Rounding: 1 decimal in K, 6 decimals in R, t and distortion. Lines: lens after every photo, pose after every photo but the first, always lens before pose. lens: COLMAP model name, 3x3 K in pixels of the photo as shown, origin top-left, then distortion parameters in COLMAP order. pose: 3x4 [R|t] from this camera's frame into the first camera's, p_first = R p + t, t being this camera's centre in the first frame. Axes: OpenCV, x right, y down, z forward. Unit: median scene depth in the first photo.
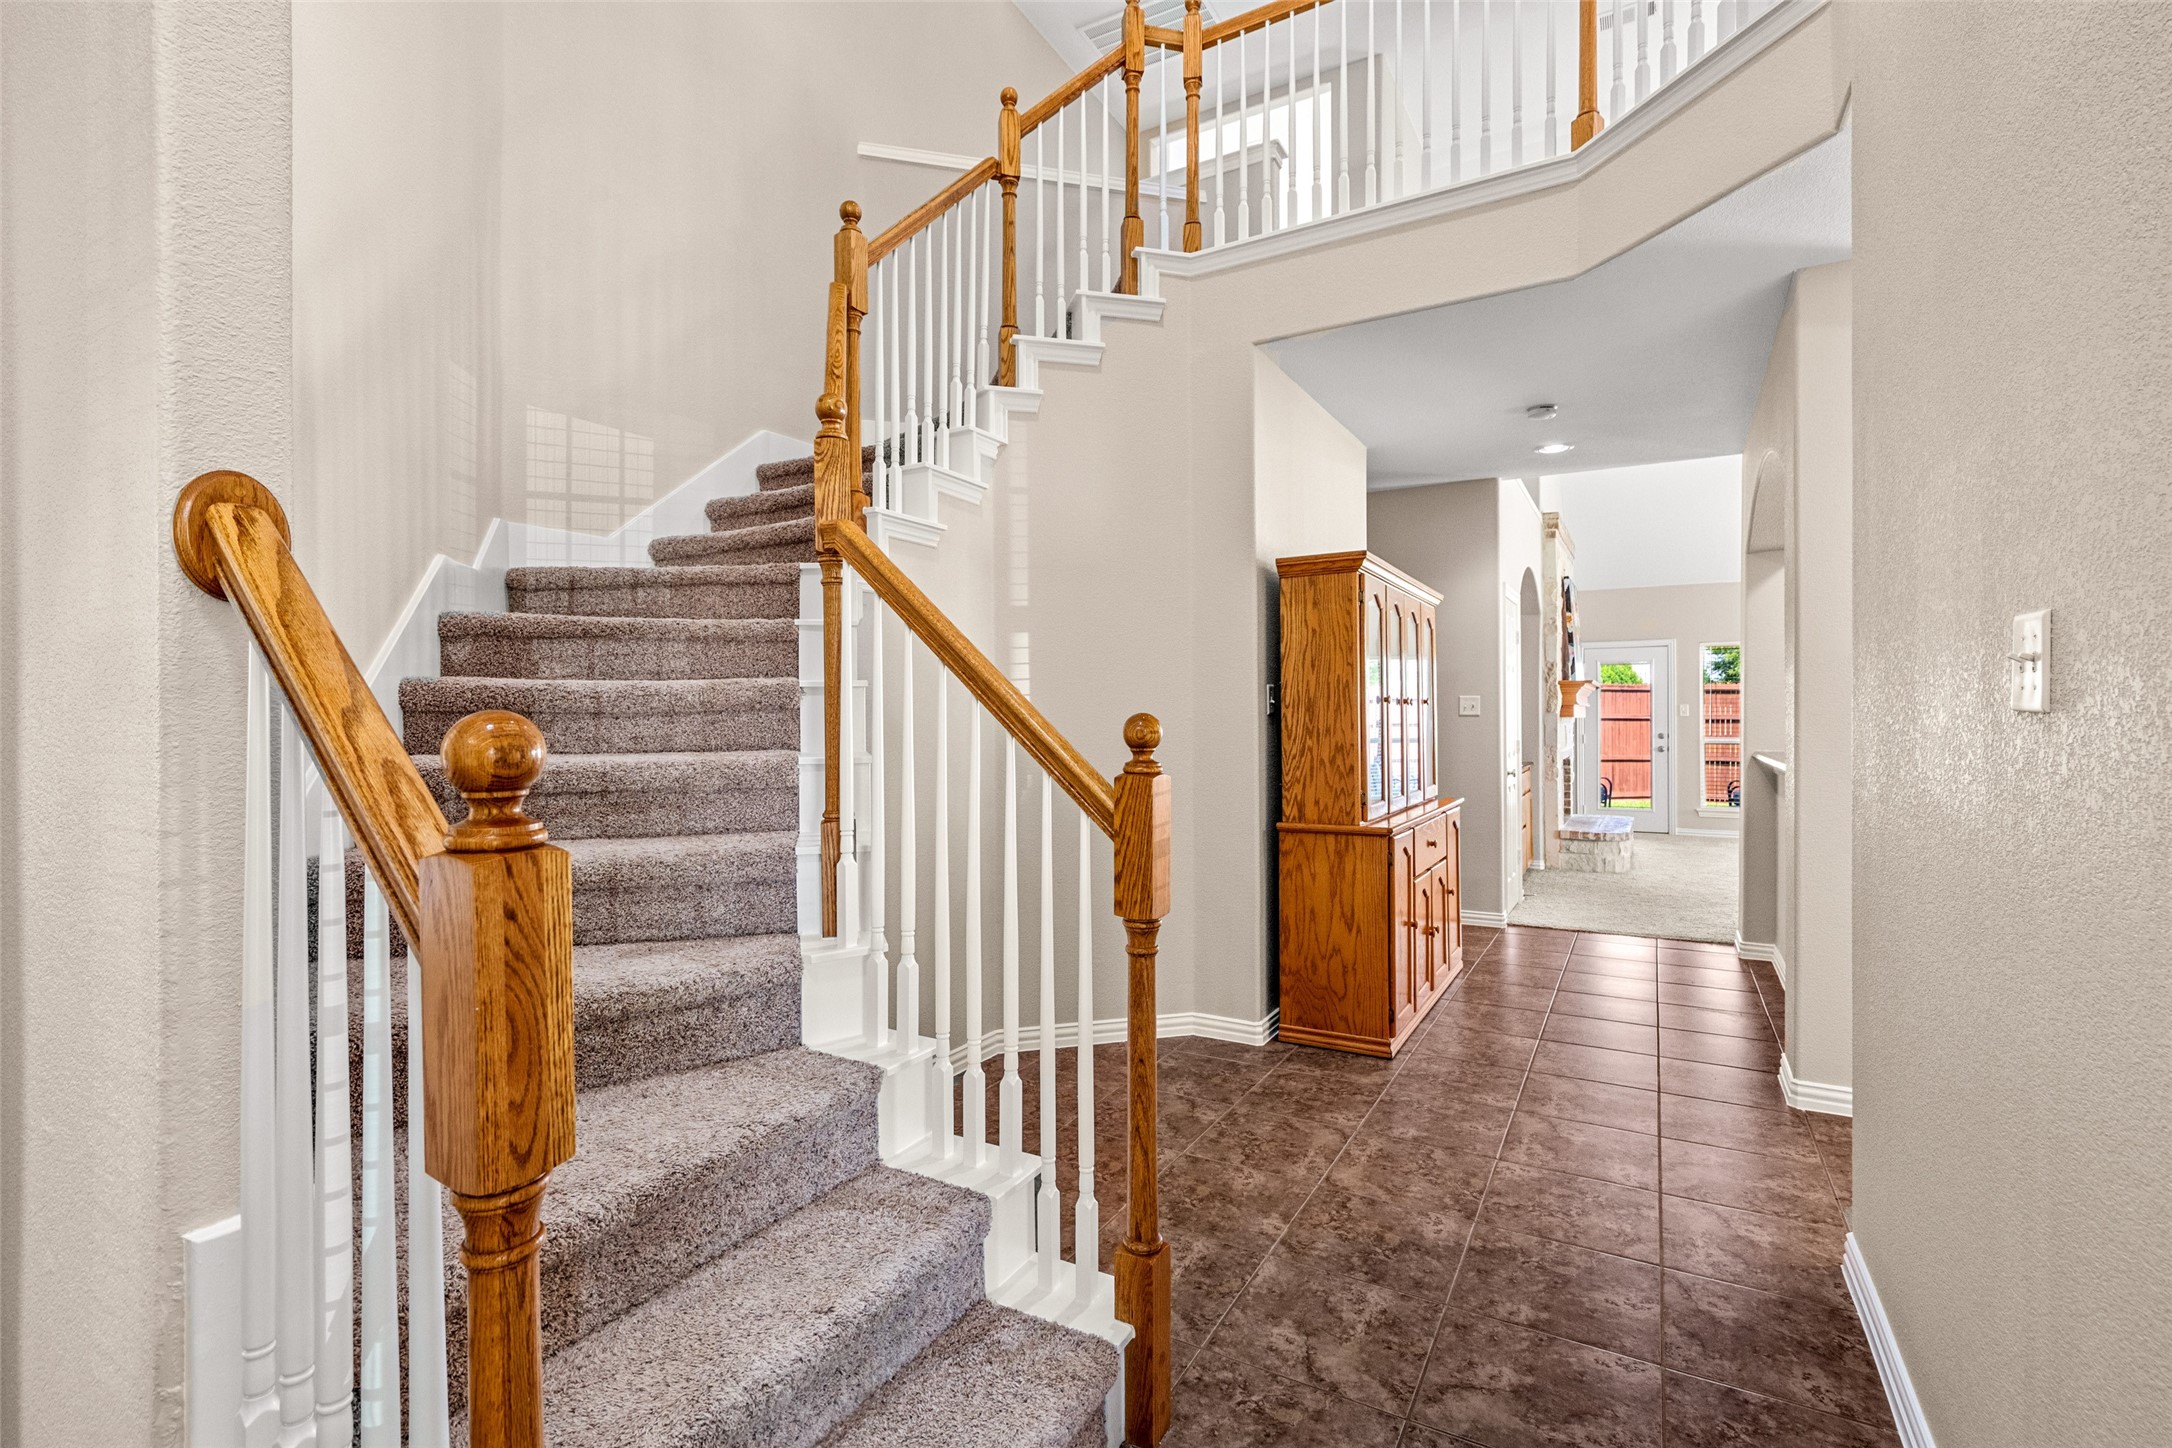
lens RADIAL K [[985.4, 0, 1076.6], [0, 985.4, 714.5], [0, 0, 1]] dist [-0.004994, 0.001970]
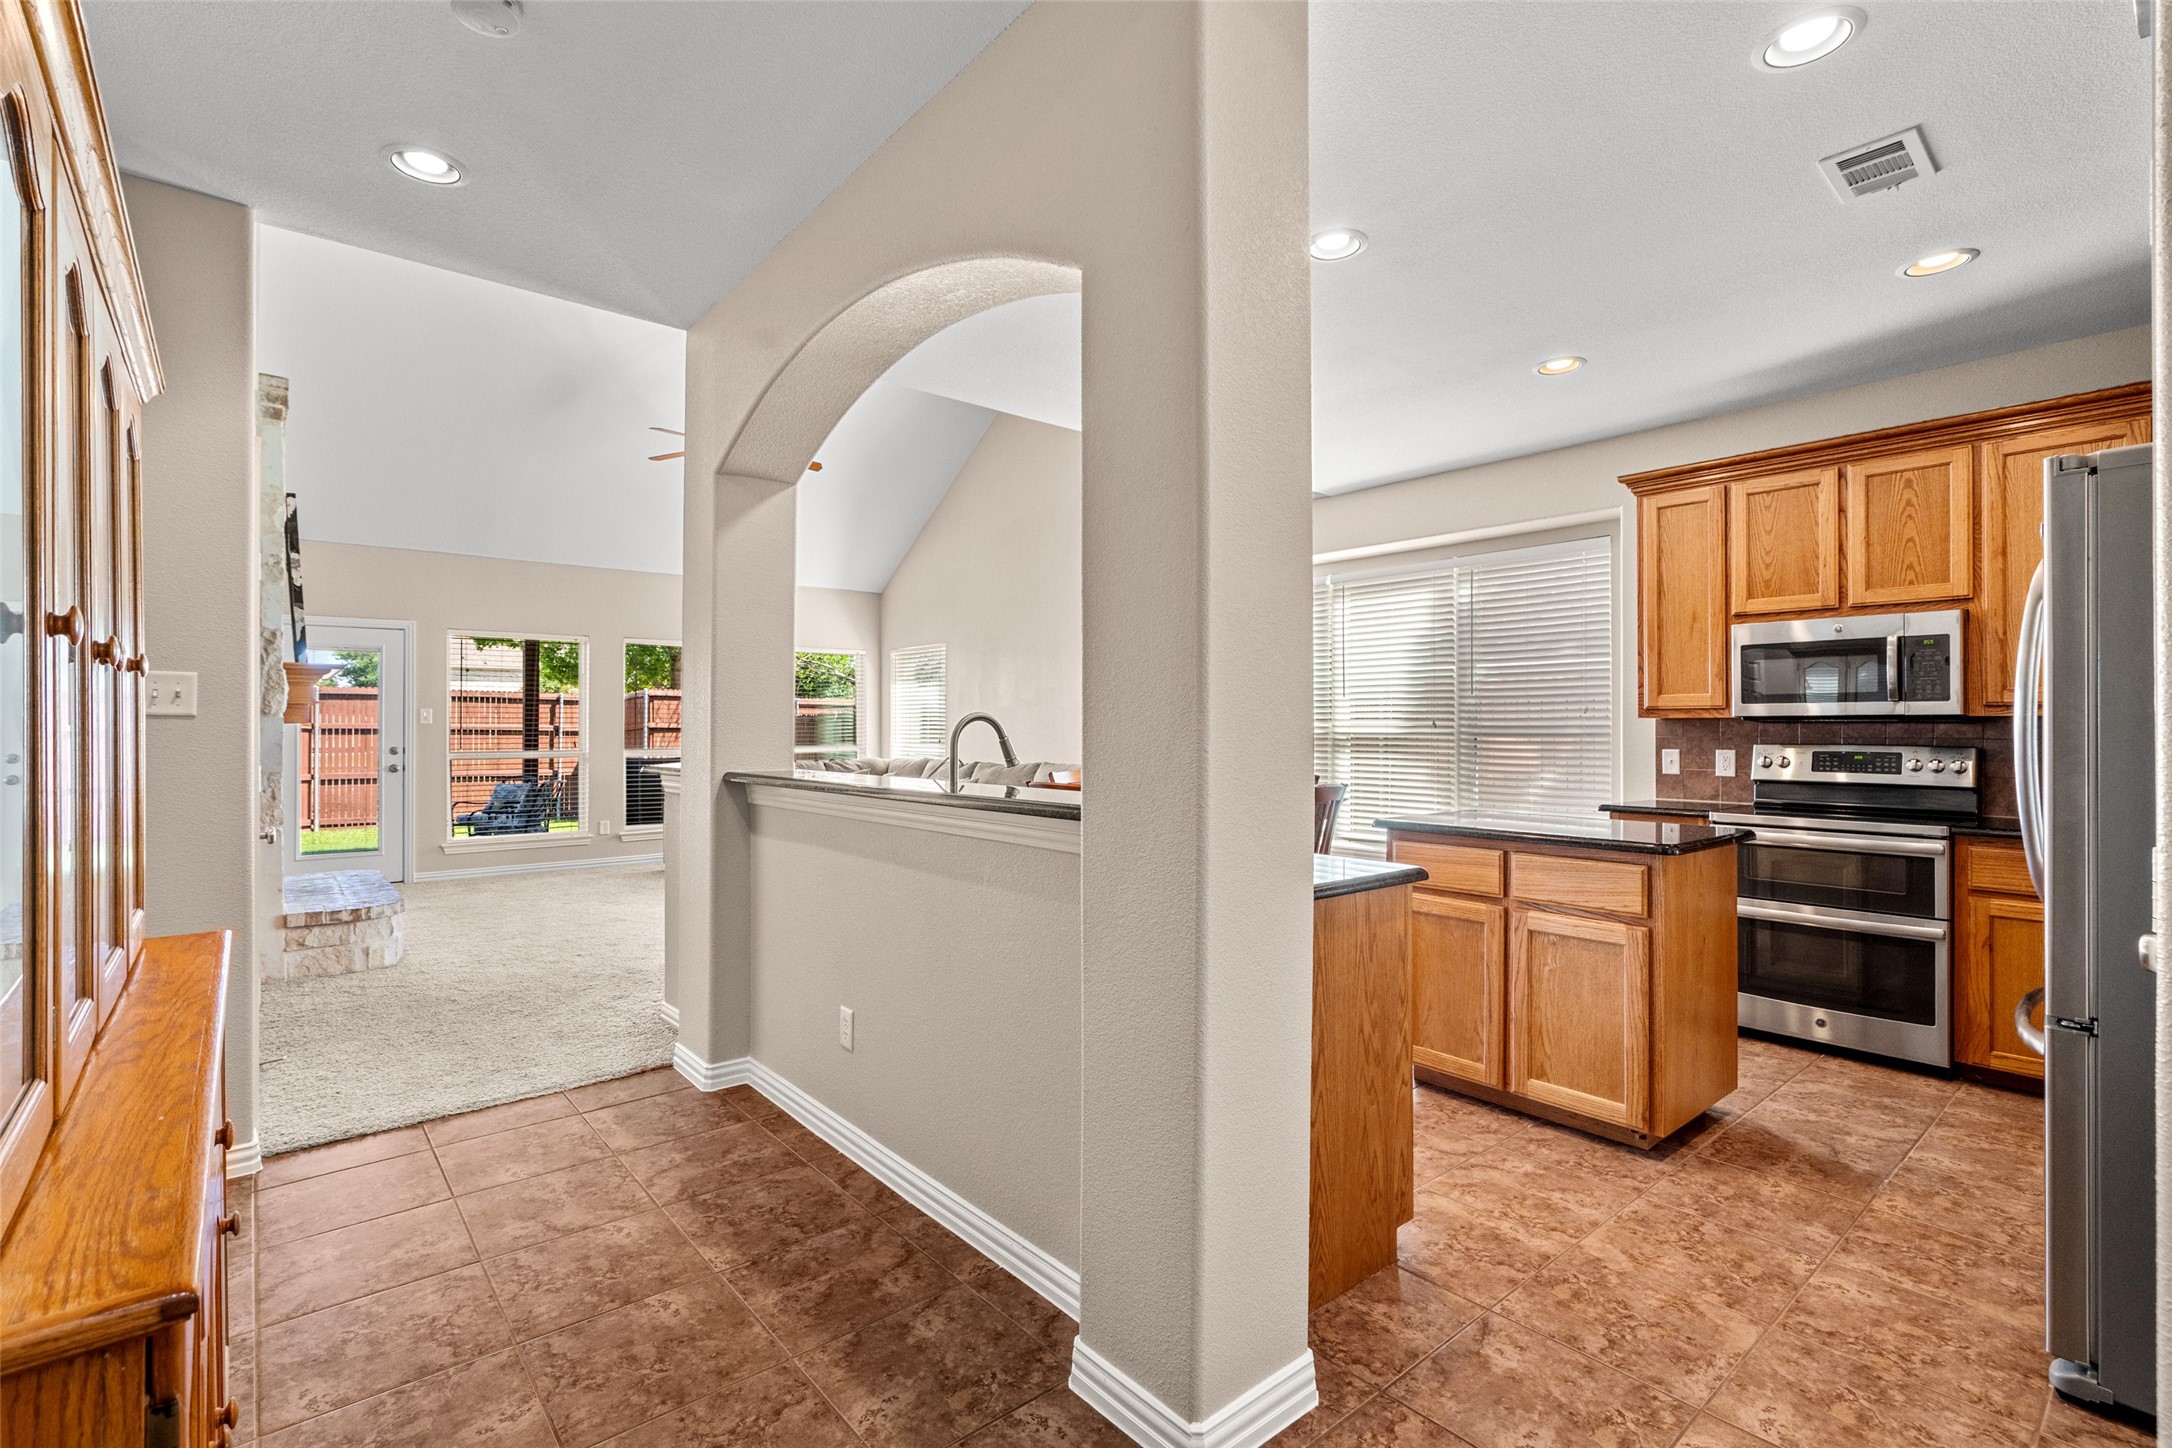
lens RADIAL K [[985.4, 0, 1085.3], [0, 985.4, 716.4], [0, 0, 1]] dist [-0.004994, 0.001970]
pose [[0.329863, 0.004364, 0.944019, 0.086353], [0.002644, 0.999981, -0.005547, 0.002152], [-0.944025, 0.004326, 0.329845, 0.338395]]
